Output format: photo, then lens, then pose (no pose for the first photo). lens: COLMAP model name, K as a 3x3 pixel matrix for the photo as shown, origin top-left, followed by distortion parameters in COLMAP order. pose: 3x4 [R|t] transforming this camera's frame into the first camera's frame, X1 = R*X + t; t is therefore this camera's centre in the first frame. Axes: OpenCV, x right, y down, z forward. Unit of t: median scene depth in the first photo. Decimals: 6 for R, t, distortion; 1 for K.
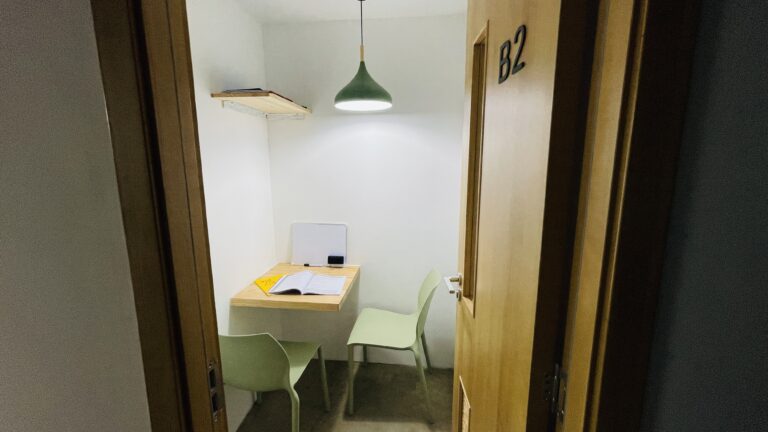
lens RADIAL K [[311.3, 0, 376.2], [0, 311.3, 213.6], [0, 0, 1]] dist [-0.002589, 0.001599]
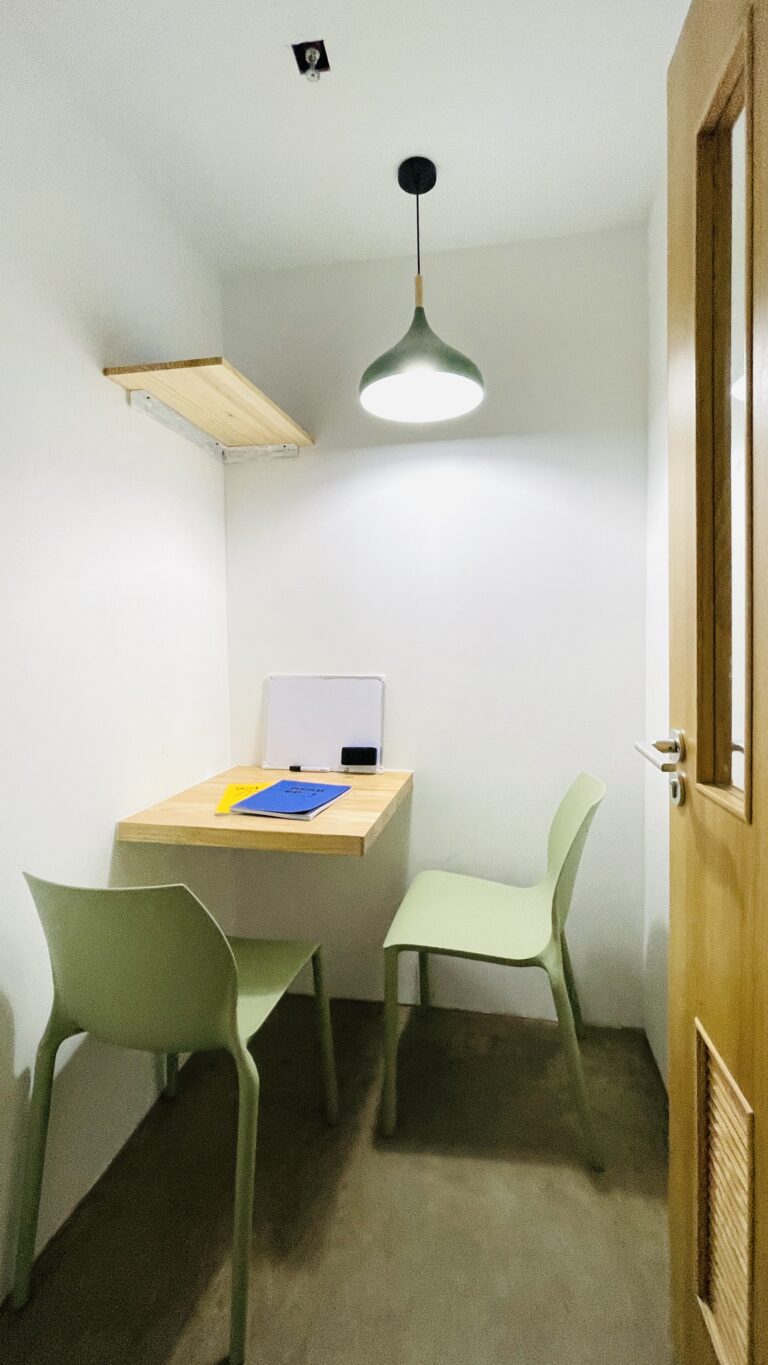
lens RADIAL K [[553.3, 0, 394.6], [0, 553.3, 669.8], [0, 0, 1]] dist [-0.002589, 0.001599]
pose [[0.997442, -0.005682, -0.071259, -0.022953], [-0.004610, 0.989648, -0.143442, 0.160428], [0.071337, 0.143403, 0.987090, 0.219248]]
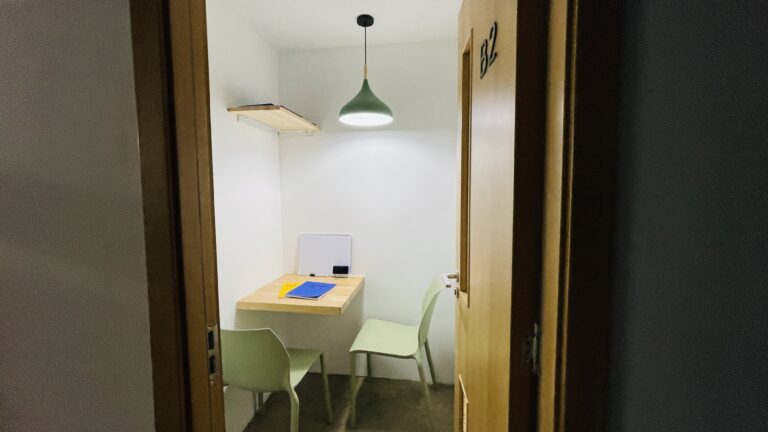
lens RADIAL K [[311.3, 0, 379.2], [0, 311.3, 219.2], [0, 0, 1]] dist [-0.002589, 0.001599]
pose [[0.999464, 0.001440, -0.032690, 0.034192], [-0.004469, 0.995677, -0.092780, 0.089036], [0.032416, 0.092876, 0.995150, -0.032917]]
